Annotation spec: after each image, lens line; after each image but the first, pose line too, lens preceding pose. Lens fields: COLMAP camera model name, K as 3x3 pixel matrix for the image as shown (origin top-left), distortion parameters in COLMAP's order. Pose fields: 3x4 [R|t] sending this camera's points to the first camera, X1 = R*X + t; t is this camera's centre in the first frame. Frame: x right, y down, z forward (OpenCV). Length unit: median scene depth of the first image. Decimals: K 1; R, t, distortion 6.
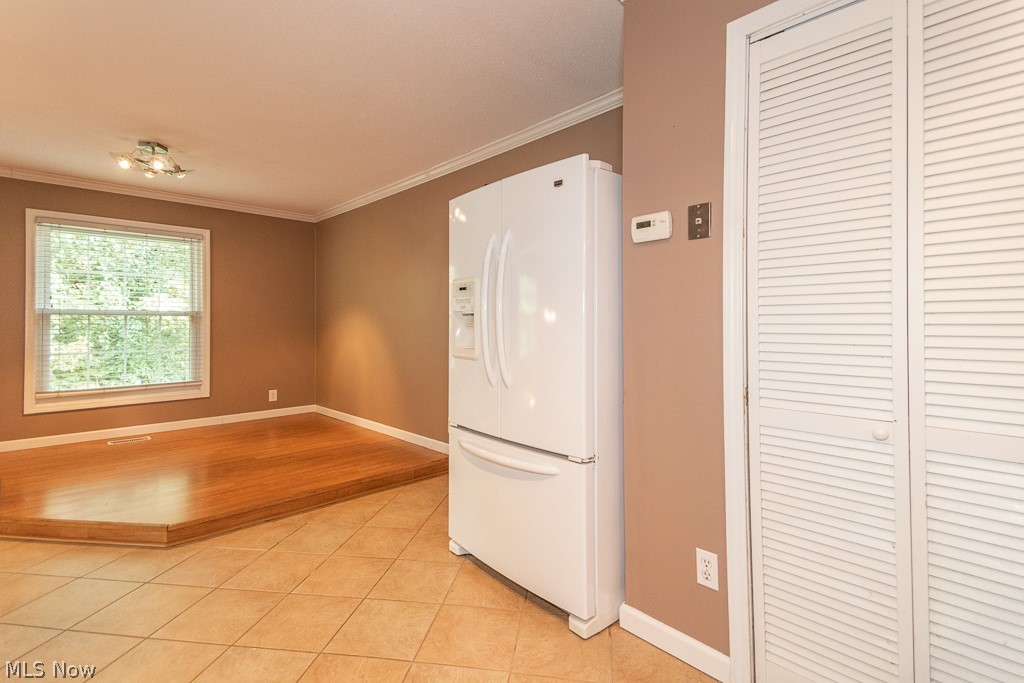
lens RADIAL K [[463.6, 0, 512.9], [0, 463.6, 321.7], [0, 0, 1]] dist [0.002757, -0.000240]
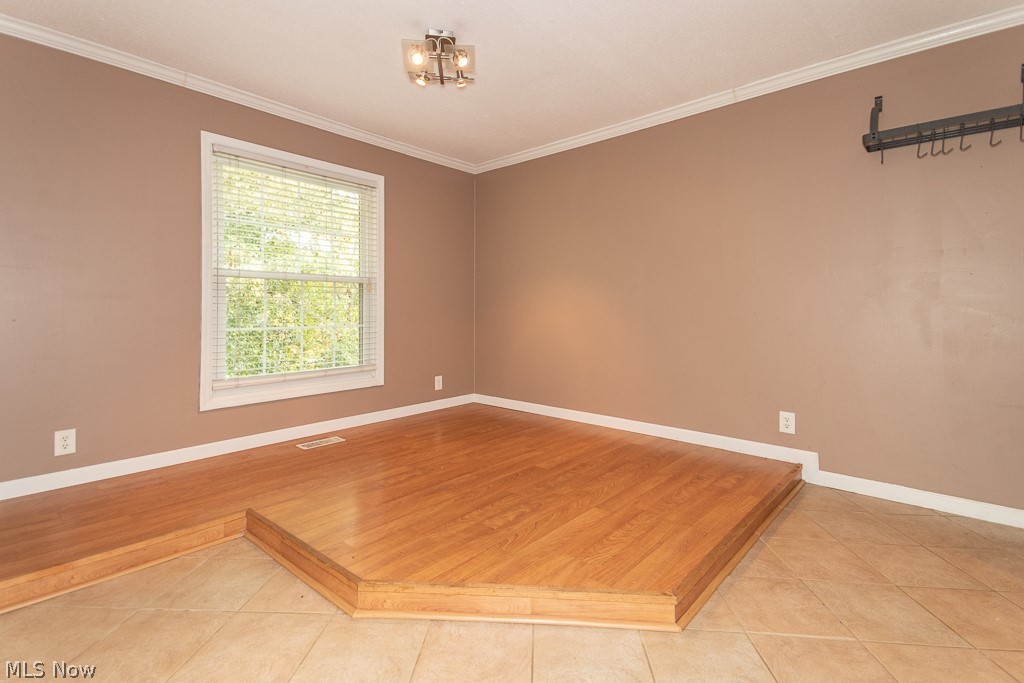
lens RADIAL K [[482.0, 0, 510.3], [0, 482.0, 298.4], [0, 0, 1]] dist [0.072243, -0.023994]
pose [[0.999399, 0.001996, 0.034609, -0.583428], [-0.001562, 0.999920, -0.012573, 0.030364], [-0.034632, 0.012512, 0.999322, 0.200531]]
